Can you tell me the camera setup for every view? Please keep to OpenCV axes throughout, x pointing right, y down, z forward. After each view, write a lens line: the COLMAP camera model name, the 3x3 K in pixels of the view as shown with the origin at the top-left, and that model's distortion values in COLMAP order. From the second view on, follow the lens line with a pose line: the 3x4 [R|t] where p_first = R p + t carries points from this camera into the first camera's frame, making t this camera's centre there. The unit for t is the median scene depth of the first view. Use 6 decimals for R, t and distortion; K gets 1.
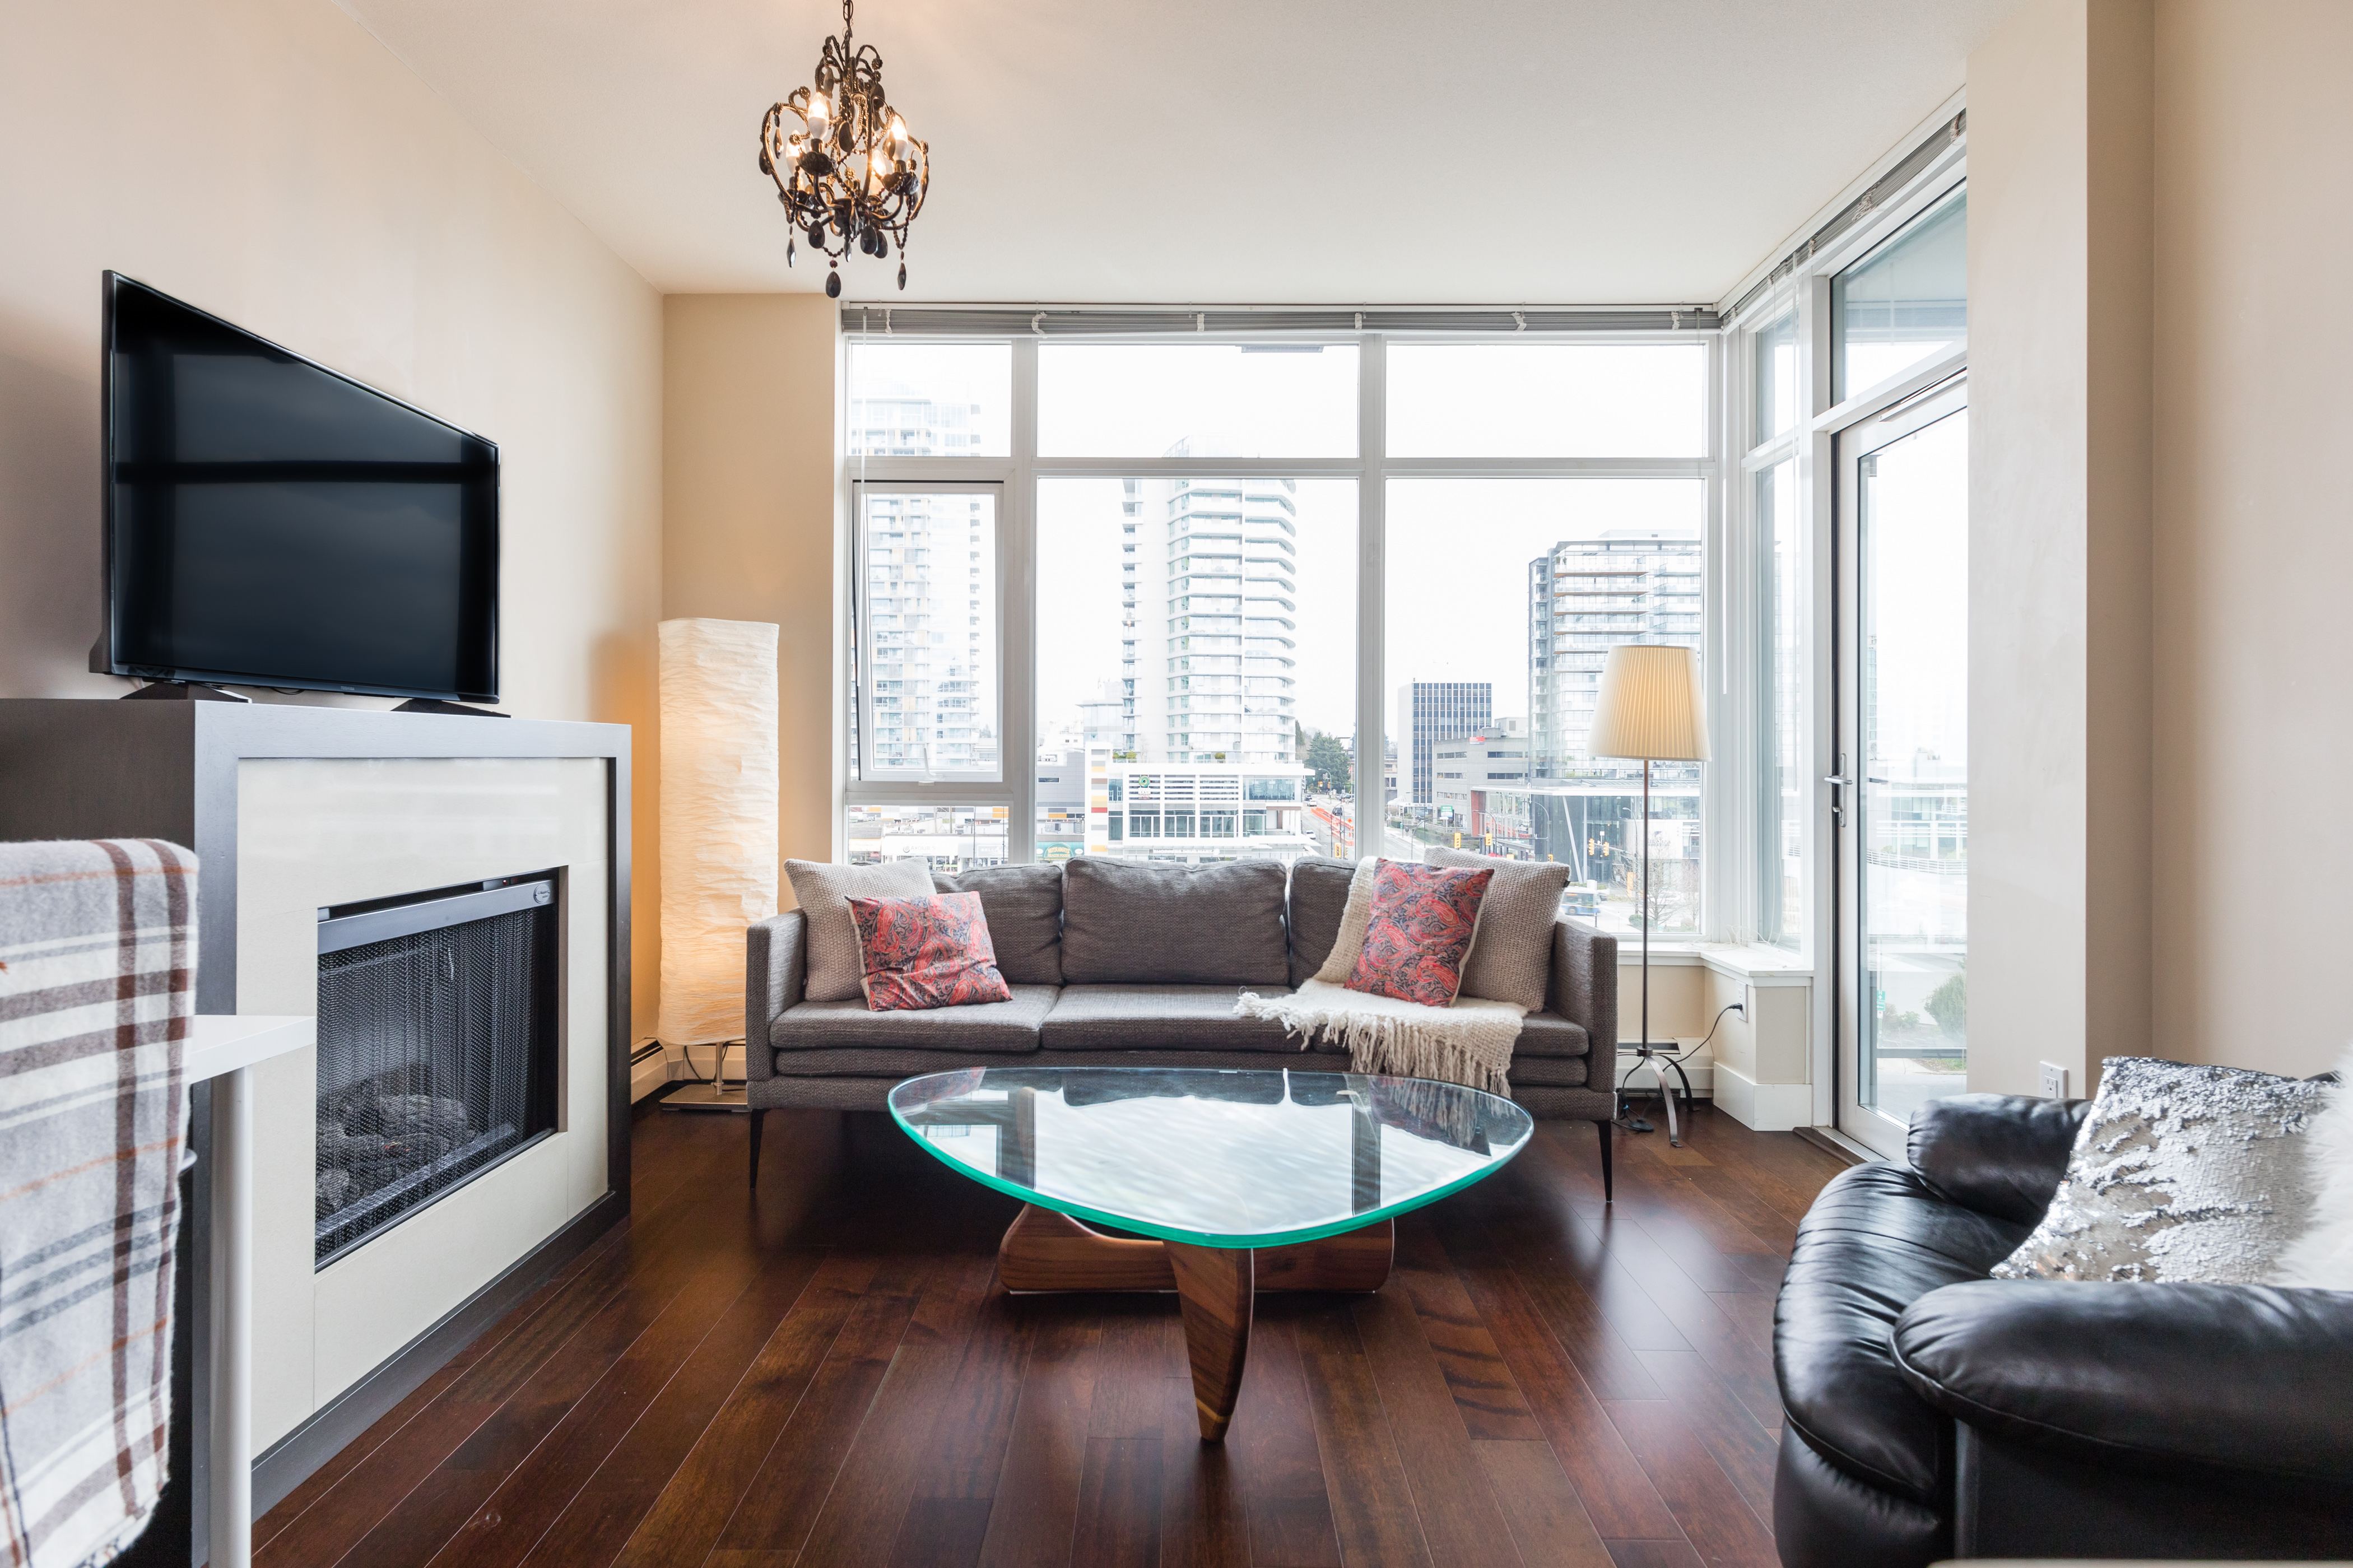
lens RADIAL K [[1238.8, 0, 1162.8], [0, 1238.8, 761.7], [0, 0, 1]] dist [-0.002064, 0.000010]
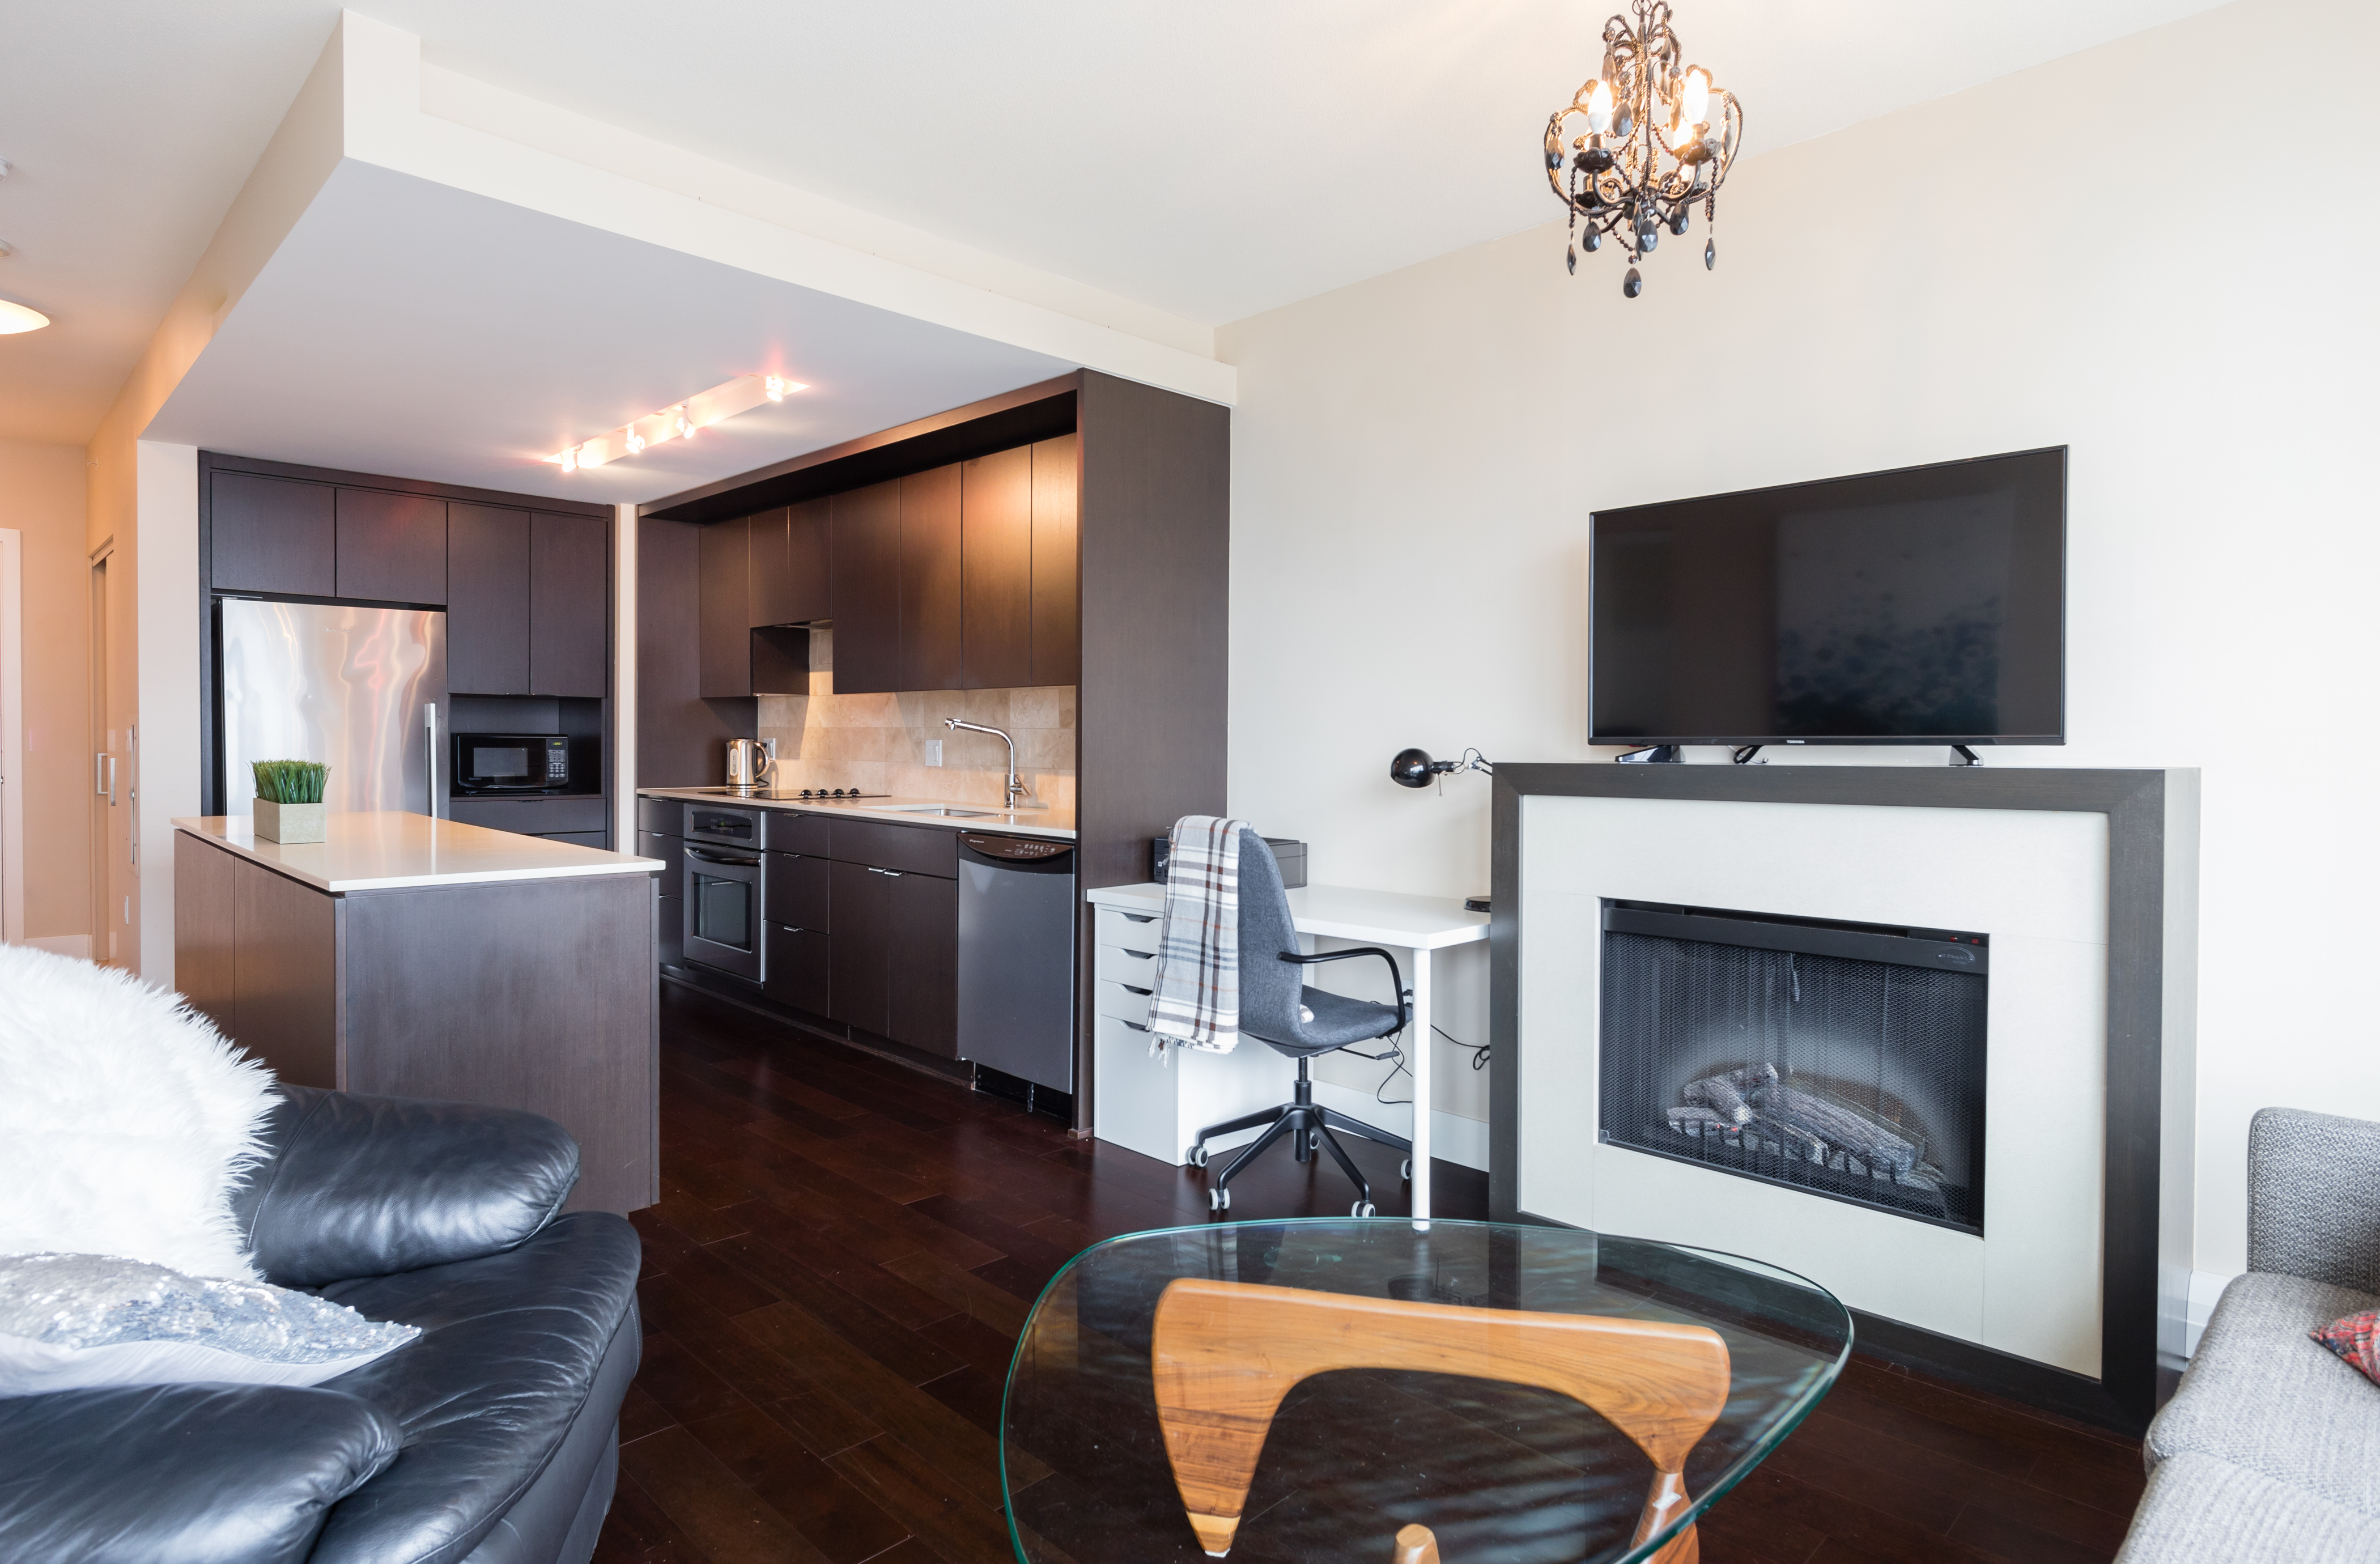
lens RADIAL K [[1268.2, 0, 1180.2], [0, 1268.2, 764.0], [0, 0, 1]] dist [0.003759, -0.000190]
pose [[-0.702946, 0.005059, -0.711225, 0.371854], [-0.006256, 0.999892, 0.013295, -0.028752], [0.711215, 0.013795, -0.702839, 0.838192]]
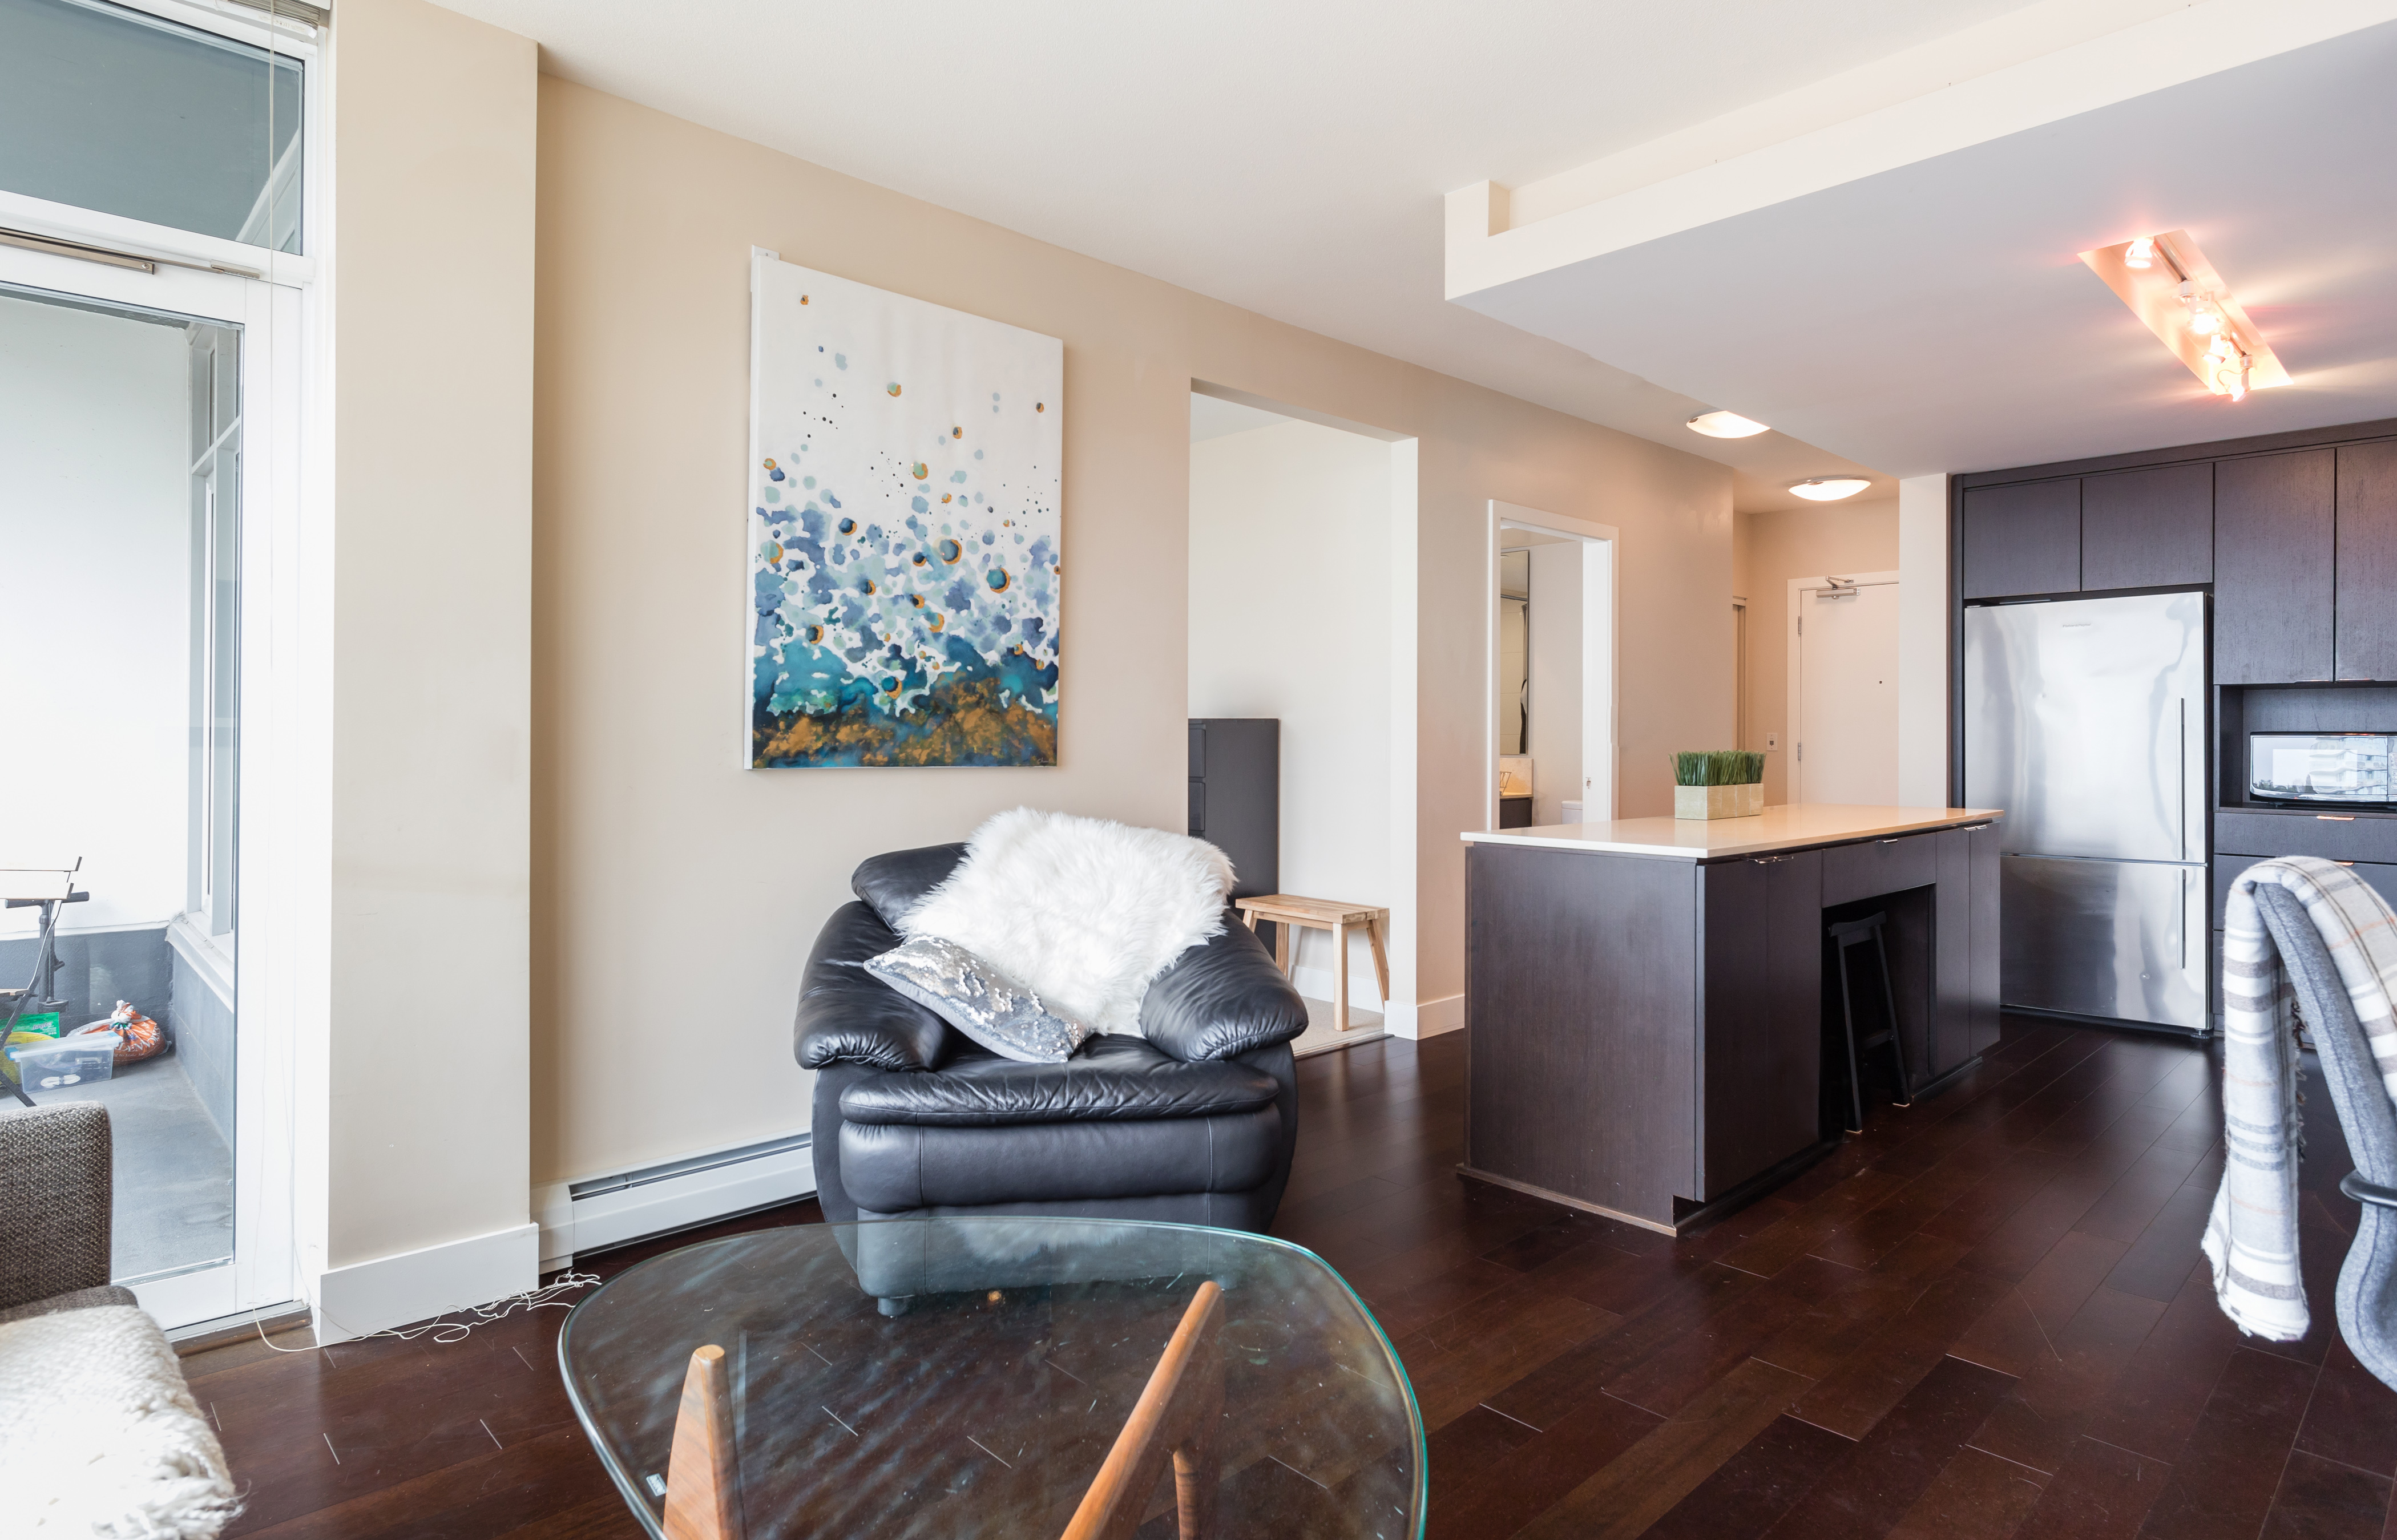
lens RADIAL K [[1272.5, 0, 1164.4], [0, 1272.5, 732.6], [0, 0, 1]] dist [-0.001943, -0.000082]
pose [[-0.685948, -0.002119, 0.727647, -0.288500], [-0.010971, 0.999912, -0.007431, -0.017204], [-0.727568, -0.013080, -0.685911, 0.822722]]
